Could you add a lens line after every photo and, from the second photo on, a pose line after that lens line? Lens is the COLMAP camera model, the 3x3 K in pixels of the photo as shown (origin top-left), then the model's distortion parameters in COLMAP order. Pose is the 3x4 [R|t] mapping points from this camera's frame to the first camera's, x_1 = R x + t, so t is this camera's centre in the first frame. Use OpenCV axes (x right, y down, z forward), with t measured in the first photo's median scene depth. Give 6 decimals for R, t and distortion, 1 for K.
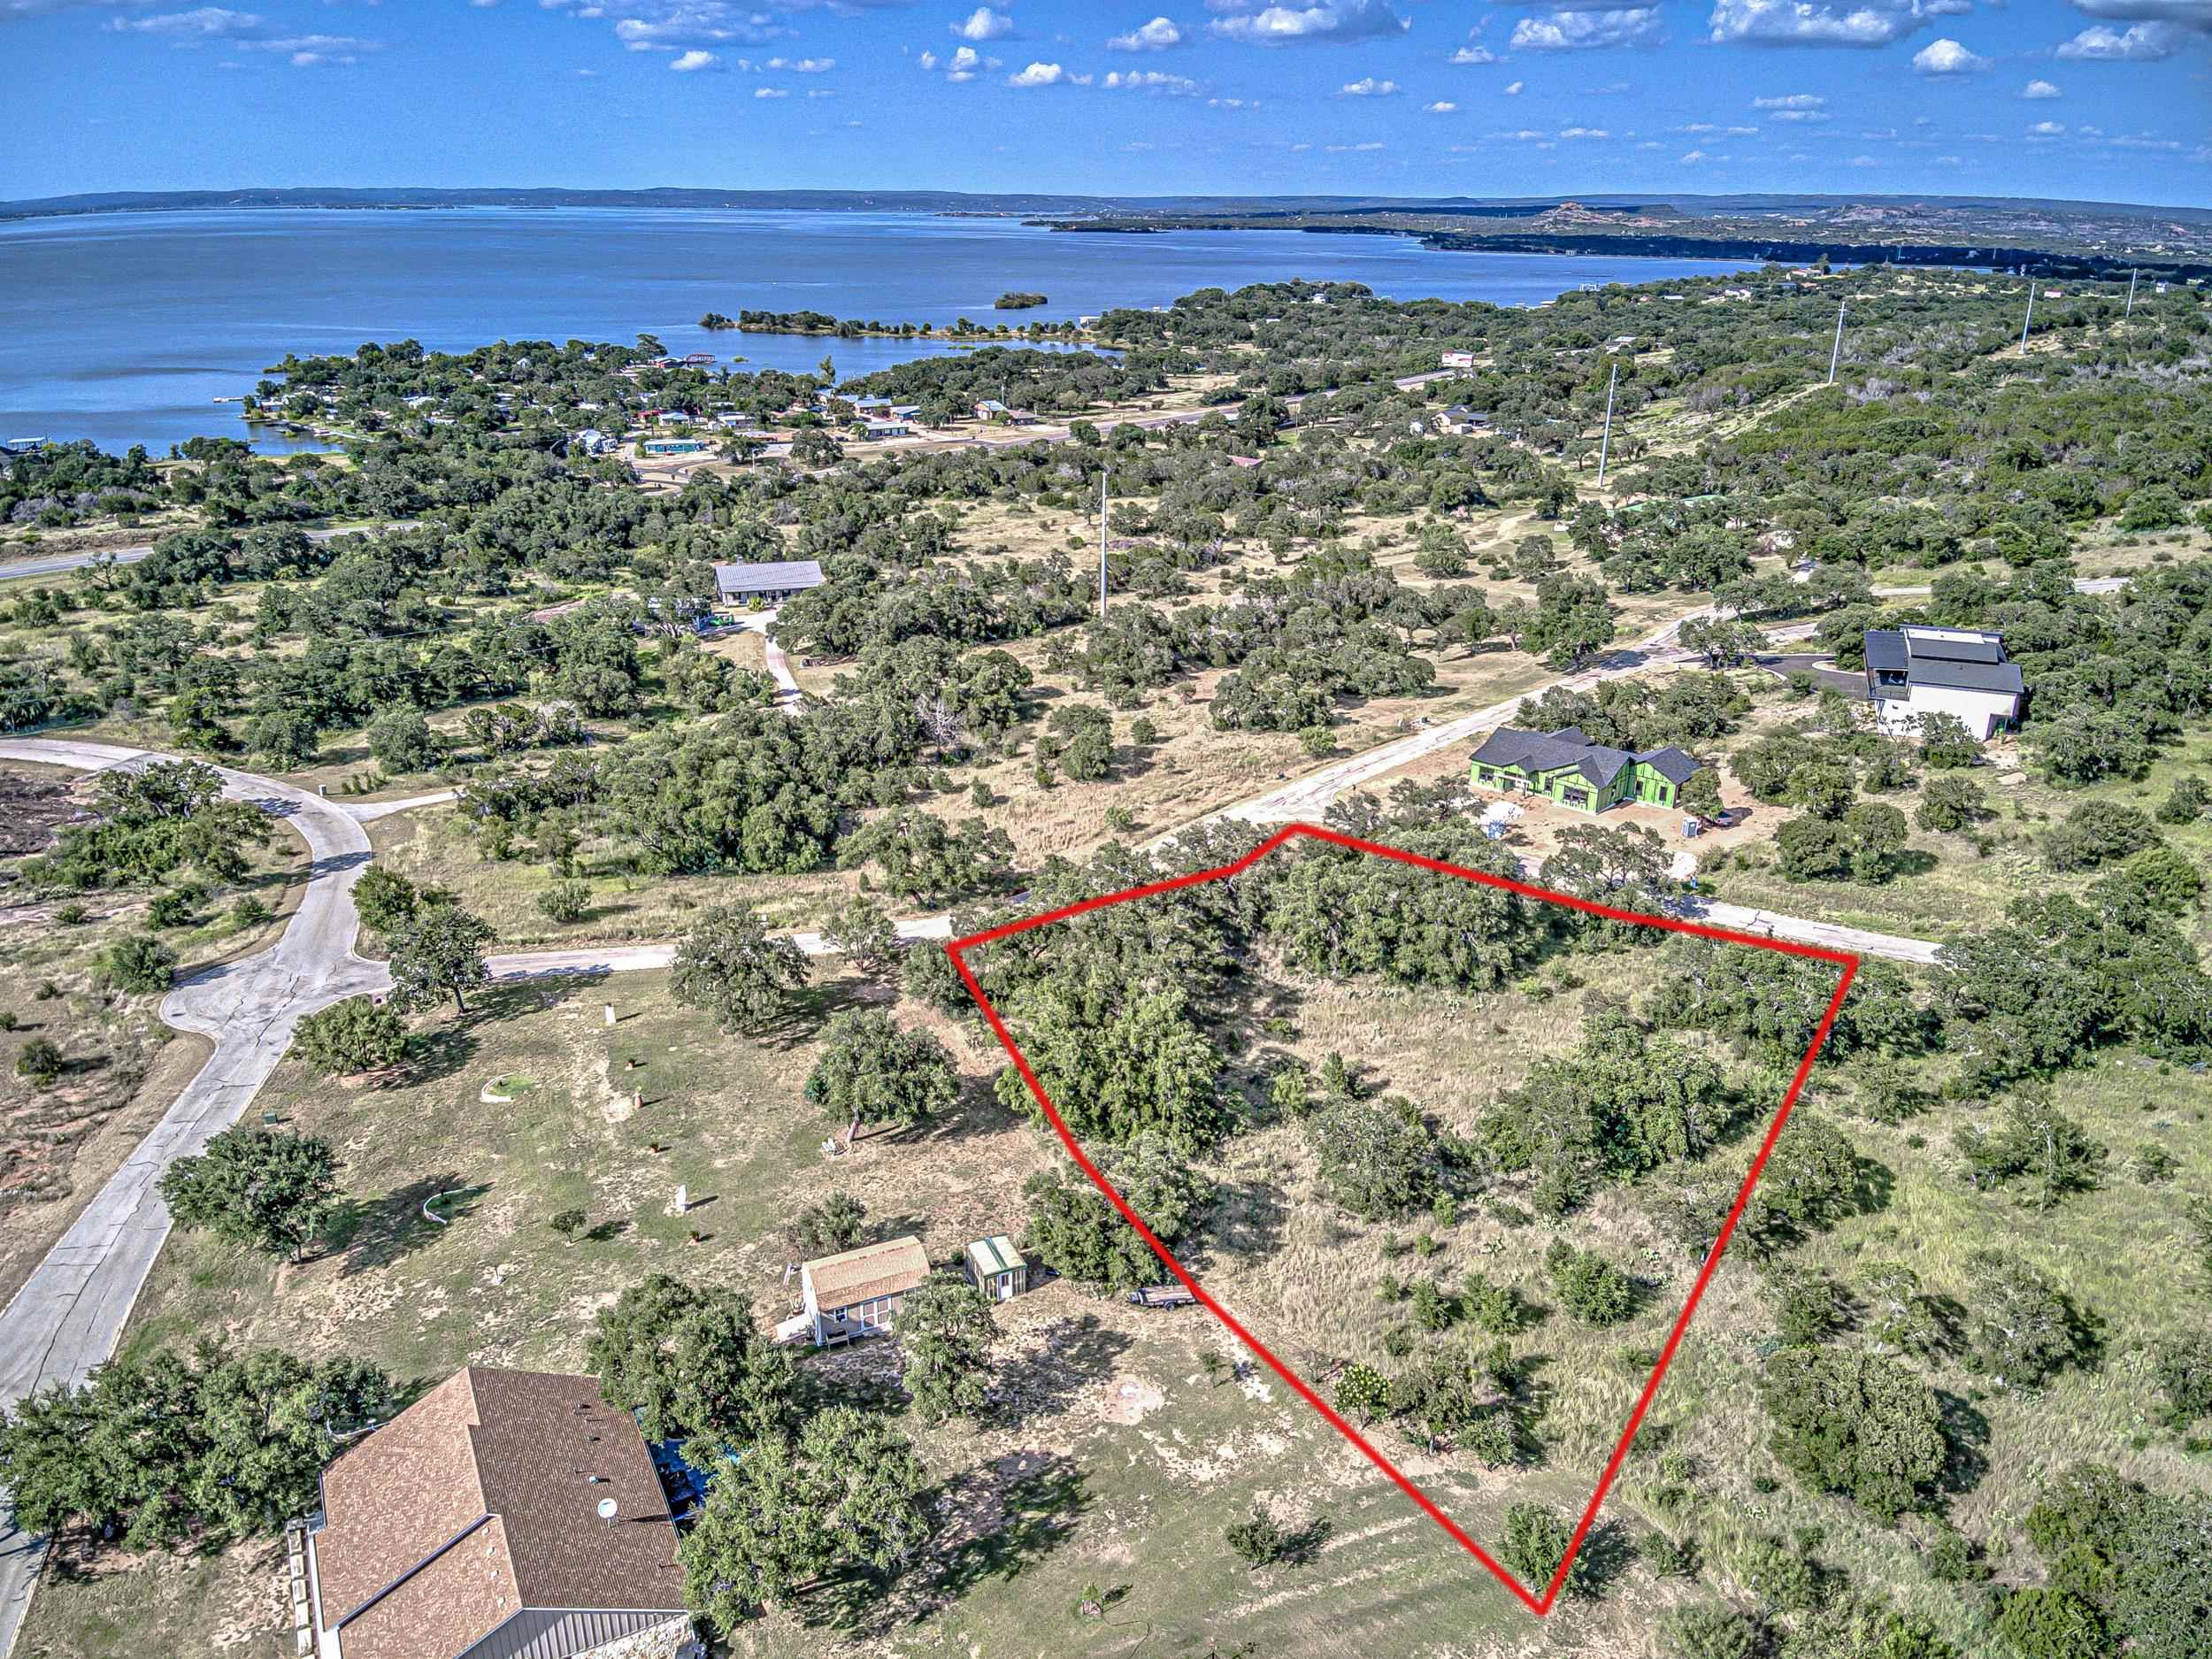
lens RADIAL K [[1543.7, 0, 1106.0], [0, 1543.7, 829.5], [0, 0, 1]] dist [0.114301, -0.173298]
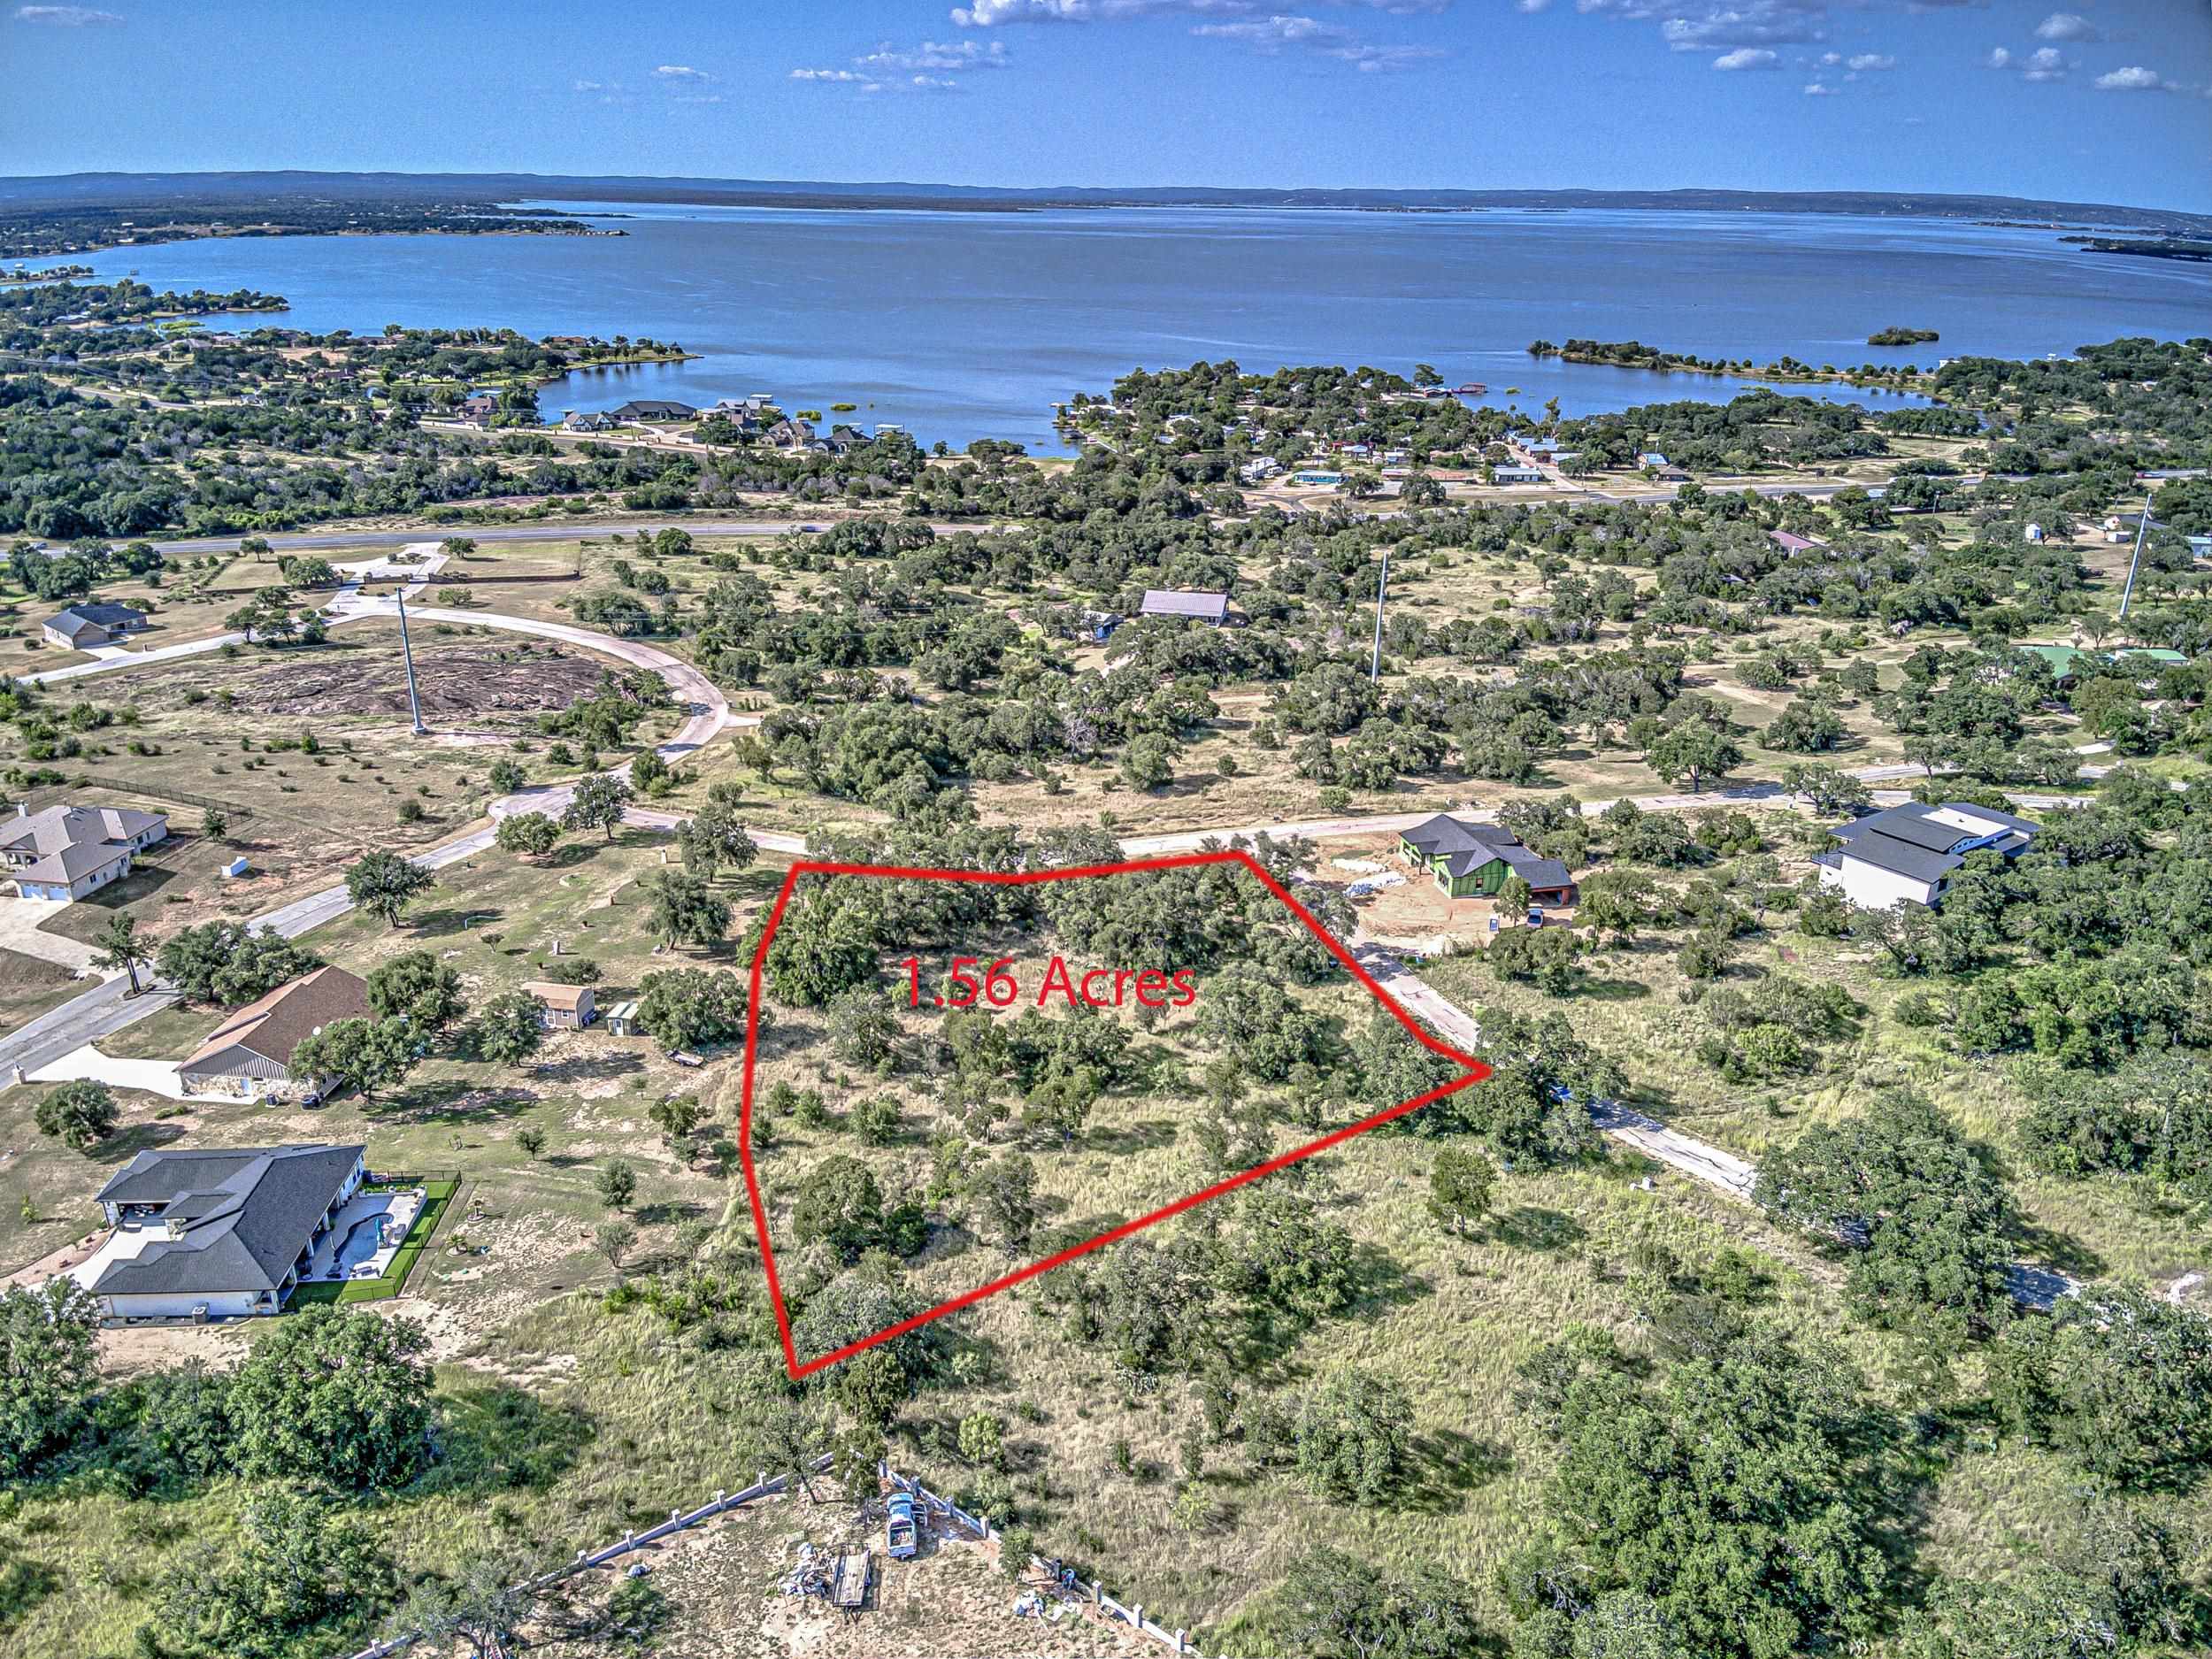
lens RADIAL K [[1584.1, 0, 1105.3], [0, 1584.1, 851.3], [0, 0, 1]] dist [0.114503, -0.193957]
pose [[0.840340, 0.205454, -0.501615, 0.151122], [-0.204926, 0.977122, 0.056909, -0.012303], [0.501831, 0.054971, 0.863217, -0.030111]]
